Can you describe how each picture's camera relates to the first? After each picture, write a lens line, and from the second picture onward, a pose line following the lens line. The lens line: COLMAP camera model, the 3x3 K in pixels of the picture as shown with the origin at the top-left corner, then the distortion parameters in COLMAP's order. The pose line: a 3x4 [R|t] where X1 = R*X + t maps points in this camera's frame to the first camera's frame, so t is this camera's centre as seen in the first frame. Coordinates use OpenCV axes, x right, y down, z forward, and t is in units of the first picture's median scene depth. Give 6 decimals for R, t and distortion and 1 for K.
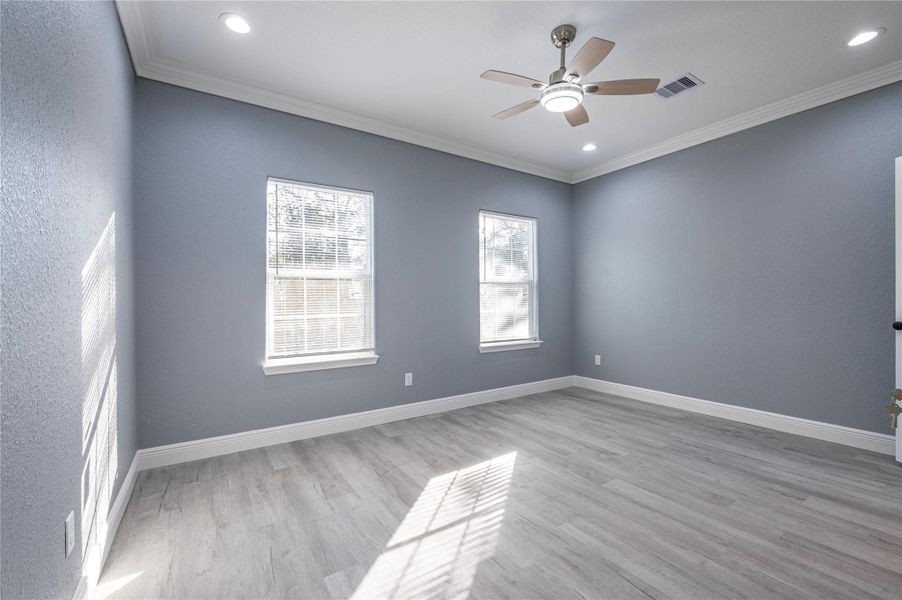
lens RADIAL K [[386.8, 0, 449.5], [0, 386.8, 299.7], [0, 0, 1]] dist [-0.011039, 0.000363]
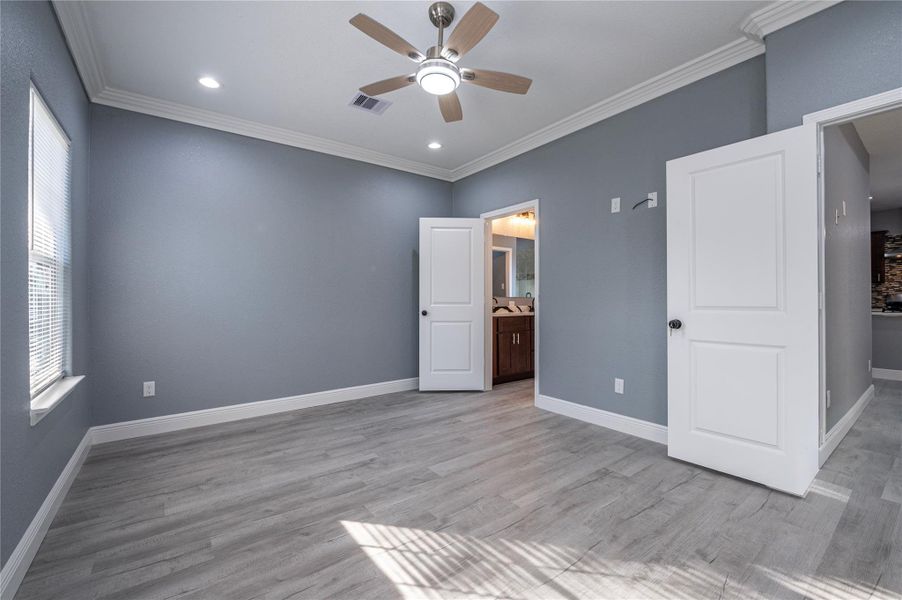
lens RADIAL K [[386.8, 0, 449.5], [0, 386.8, 299.7], [0, 0, 1]] dist [-0.011039, 0.000363]
pose [[-0.082207, 0.006328, 0.996595, -0.501413], [0.006086, 0.999964, -0.005847, 0.015122], [-0.996597, 0.005585, -0.082242, 0.840875]]
